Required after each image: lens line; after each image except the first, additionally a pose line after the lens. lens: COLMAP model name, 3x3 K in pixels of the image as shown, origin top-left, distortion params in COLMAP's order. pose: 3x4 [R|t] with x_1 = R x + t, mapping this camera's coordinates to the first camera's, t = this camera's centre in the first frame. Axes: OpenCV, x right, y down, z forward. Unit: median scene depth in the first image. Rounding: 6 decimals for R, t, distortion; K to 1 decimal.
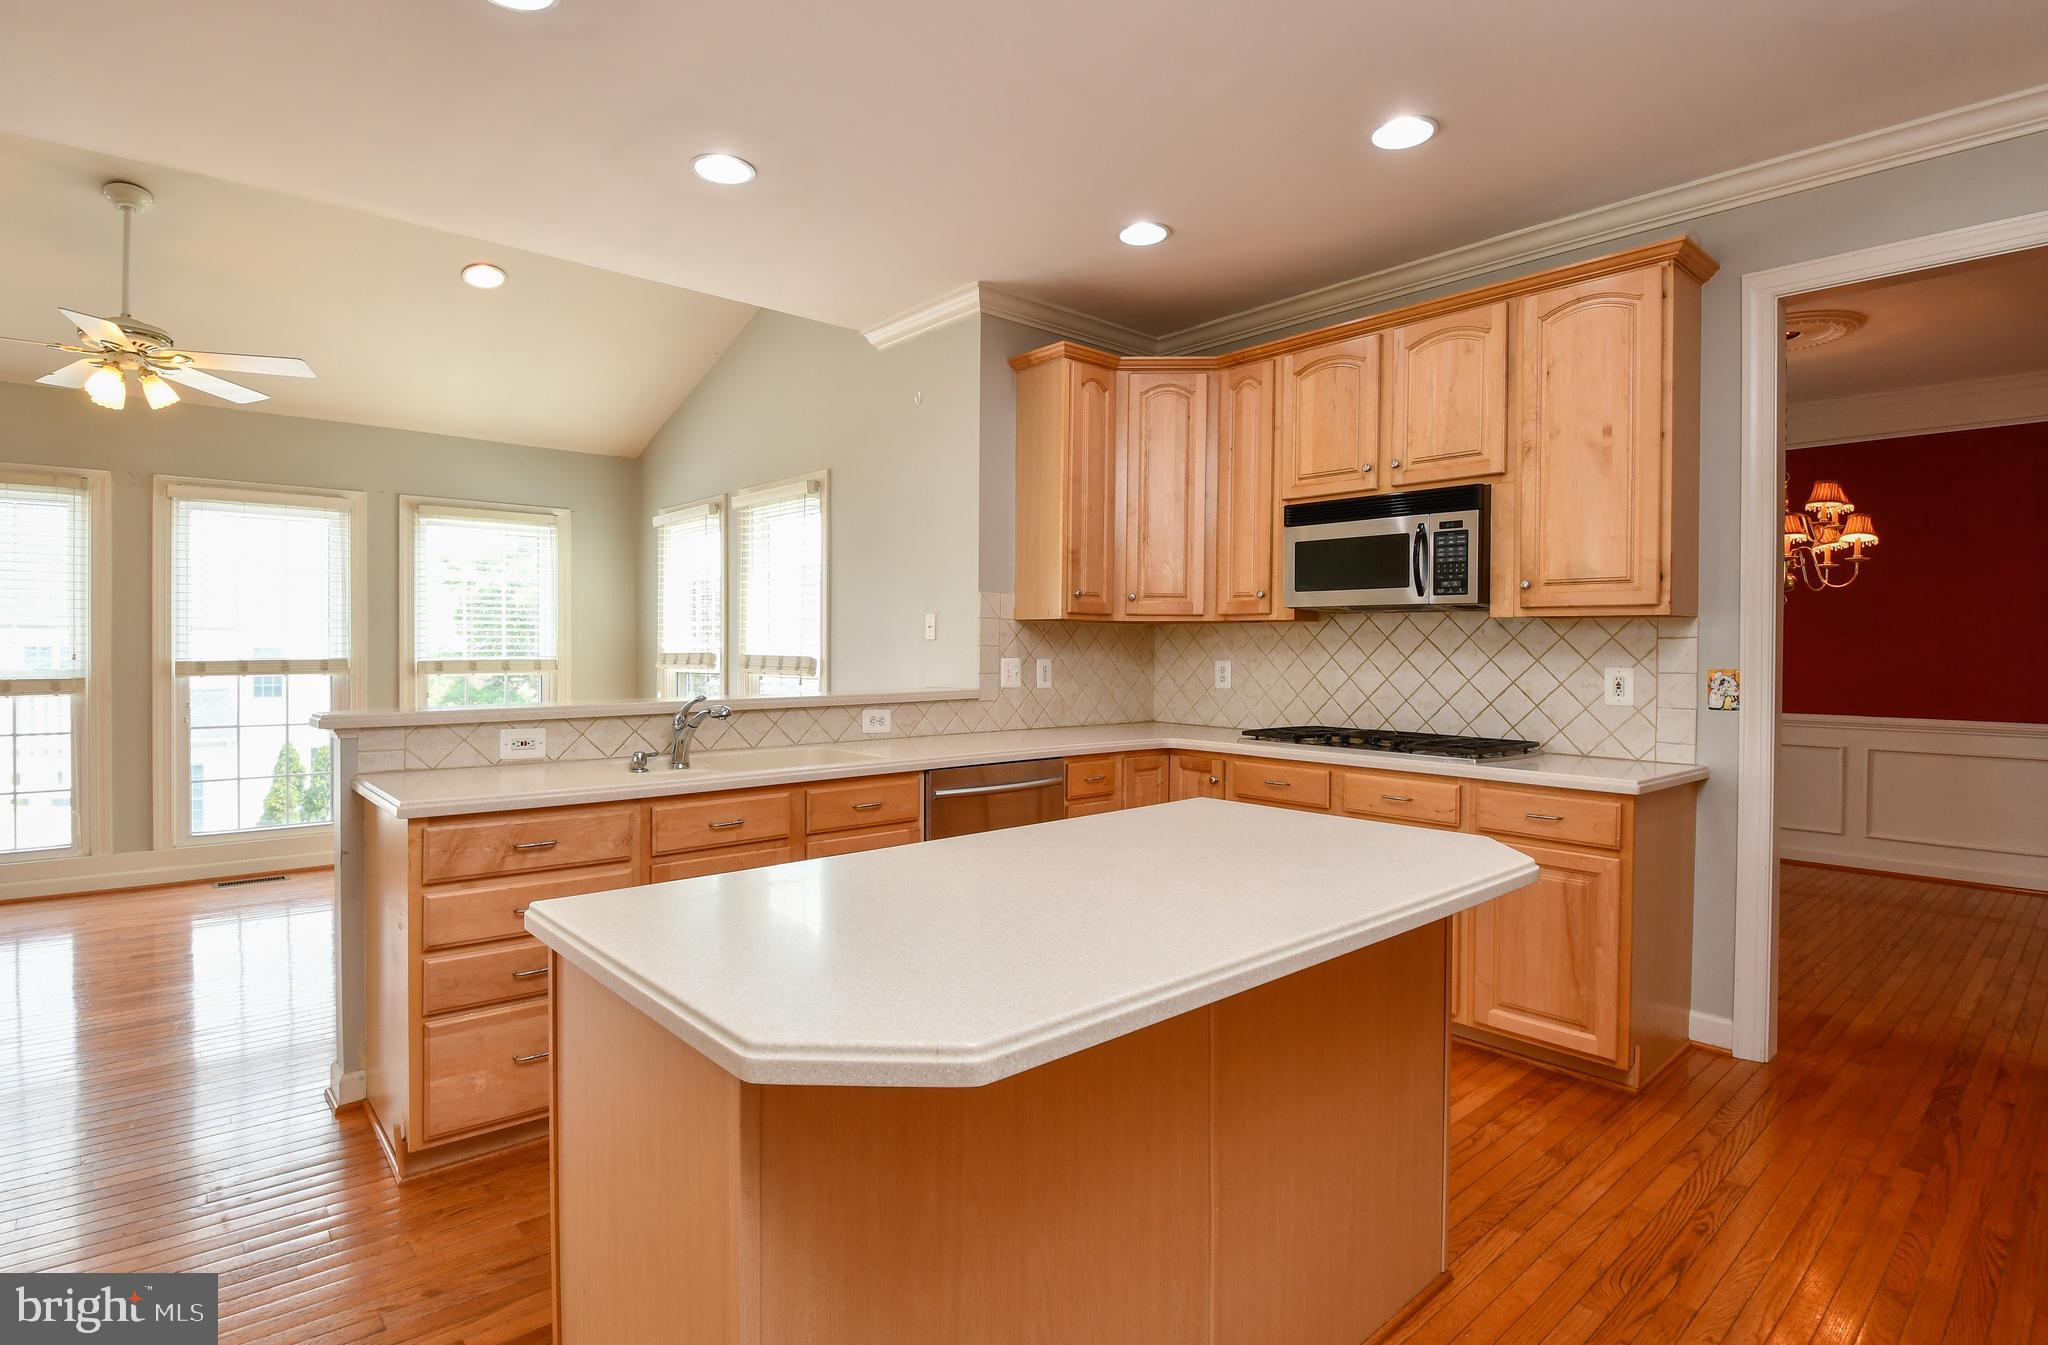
lens RADIAL K [[1001.8, 0, 1010.5], [0, 1001.8, 669.2], [0, 0, 1]] dist [-0.022919, -0.001656]
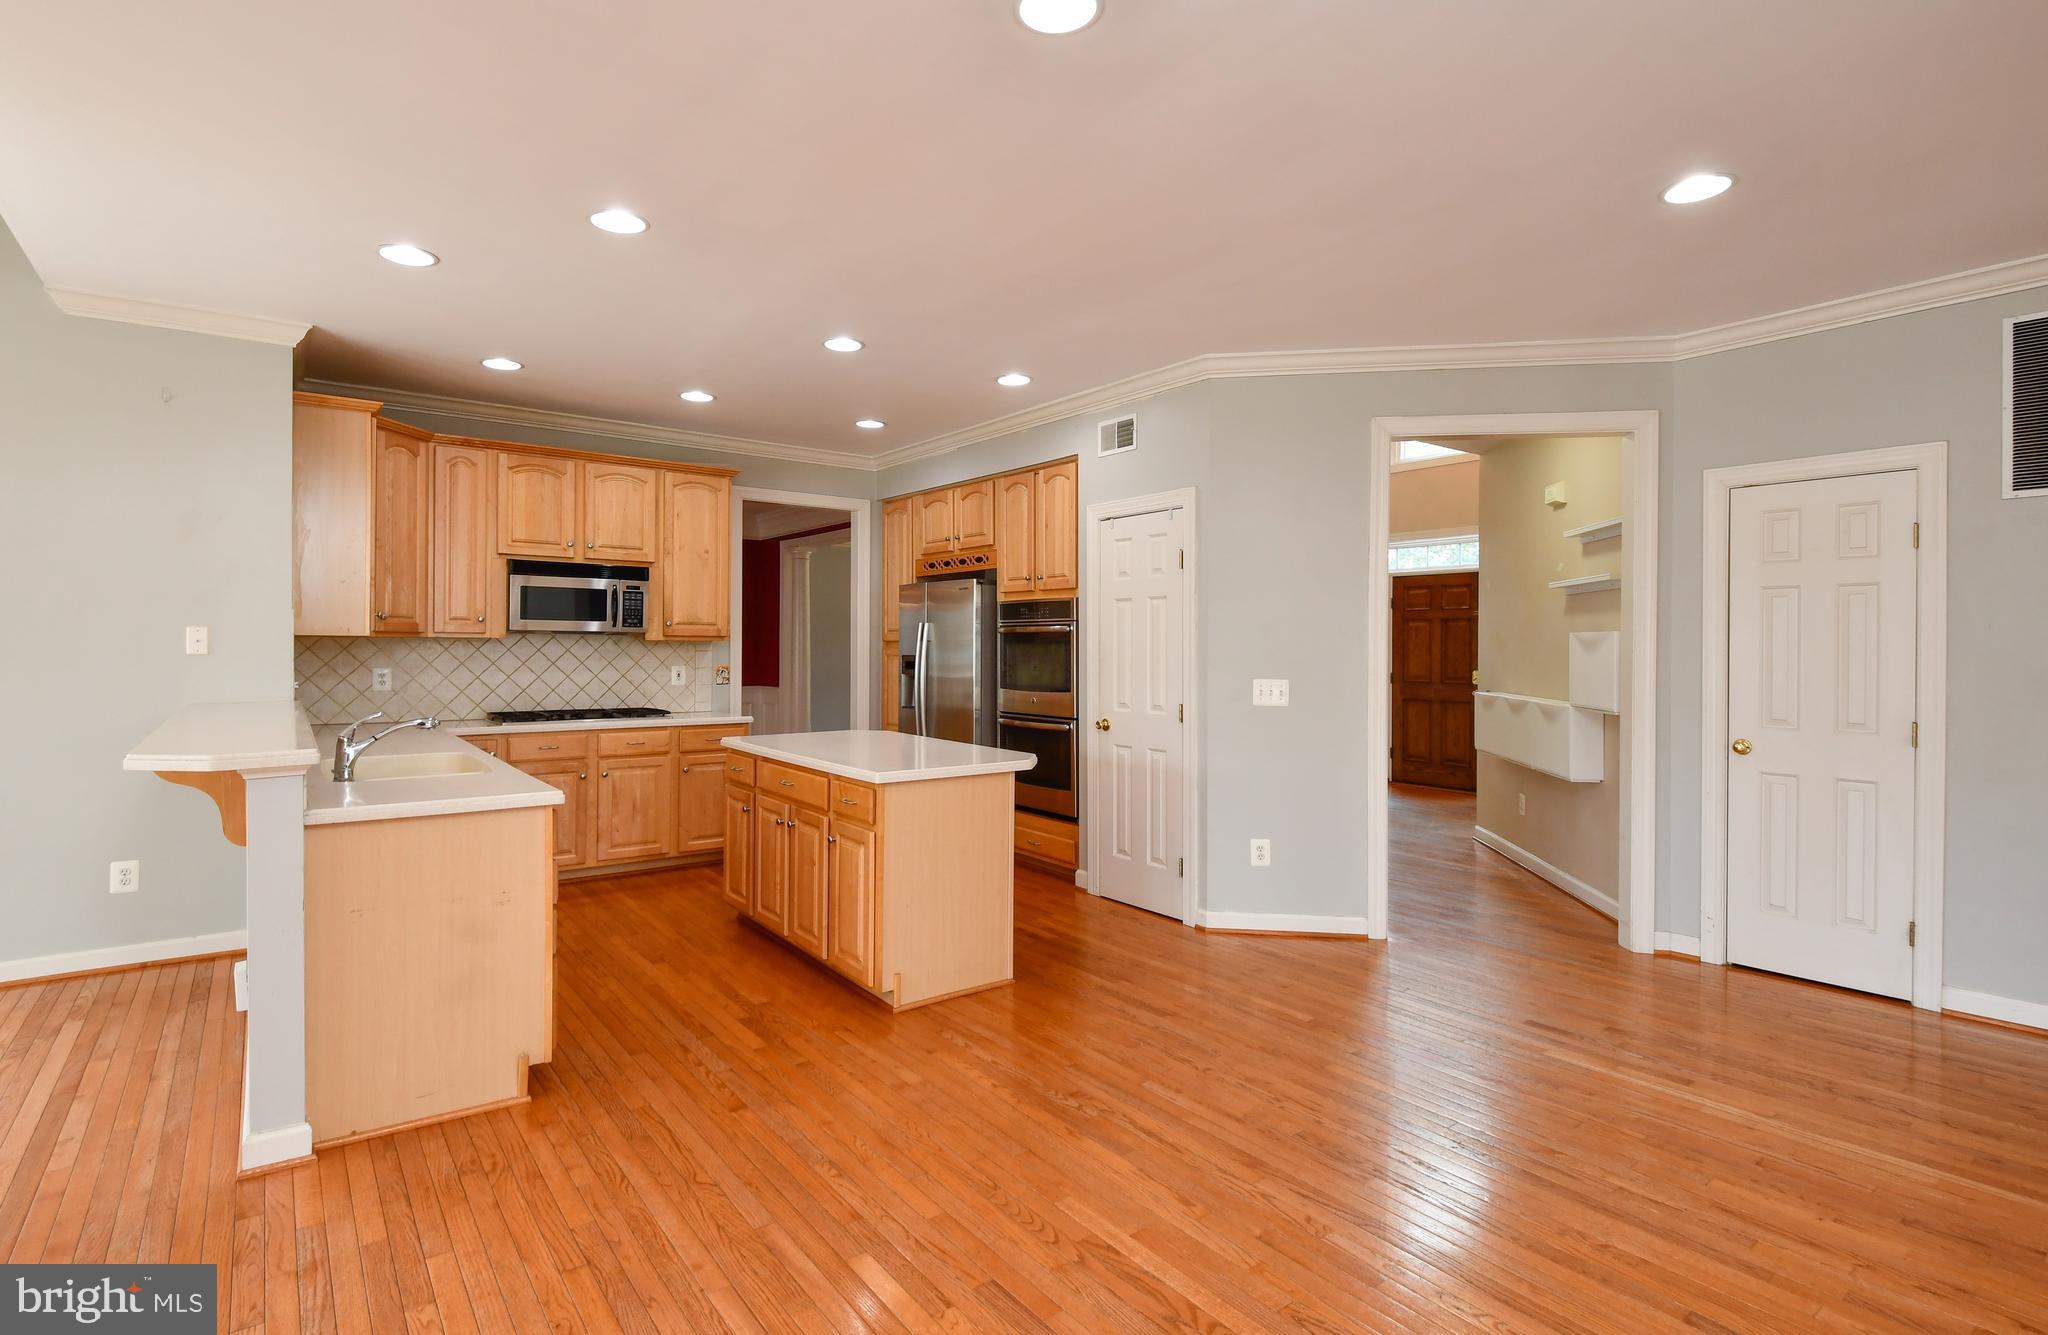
lens RADIAL K [[969.7, 0, 1023.5], [0, 969.7, 649.4], [0, 0, 1]] dist [0.018494, -0.005458]
pose [[0.057310, -0.007157, 0.998331, -1.095371], [0.012986, 0.999895, 0.006423, -0.033090], [-0.998272, 0.012597, 0.057397, 0.183109]]
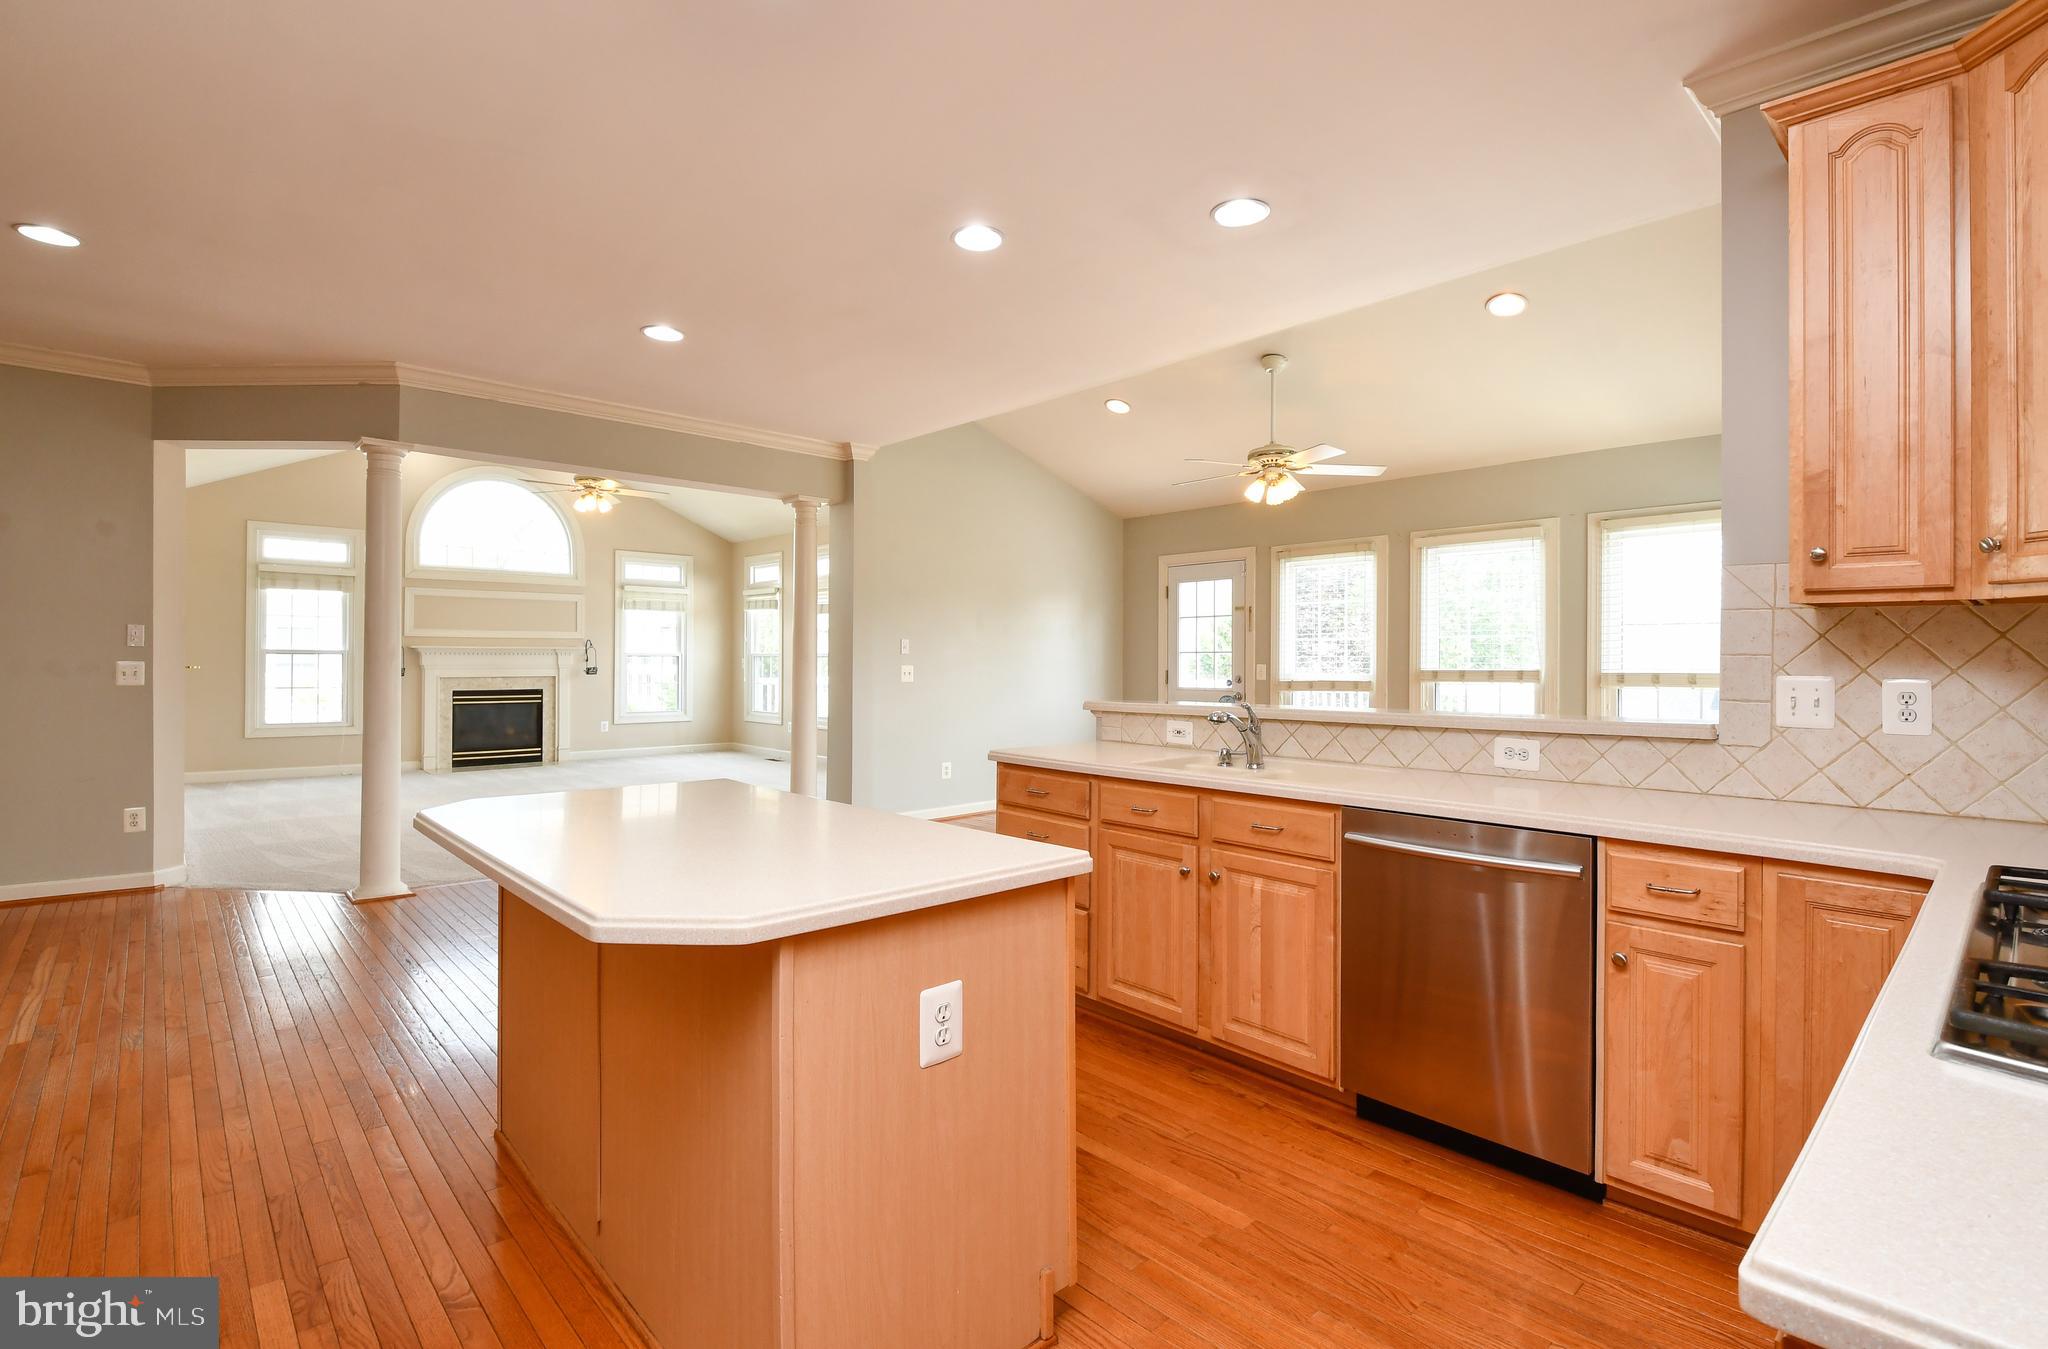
lens RADIAL K [[942.0, 0, 991.9], [0, 942.0, 663.6], [0, 0, 1]] dist [0.001502, 0.000012]
pose [[0.011989, 0.001445, -0.999927, 0.583188], [-0.023013, 0.999734, 0.001169, -0.008953], [0.999663, 0.022997, 0.012019, 0.583386]]
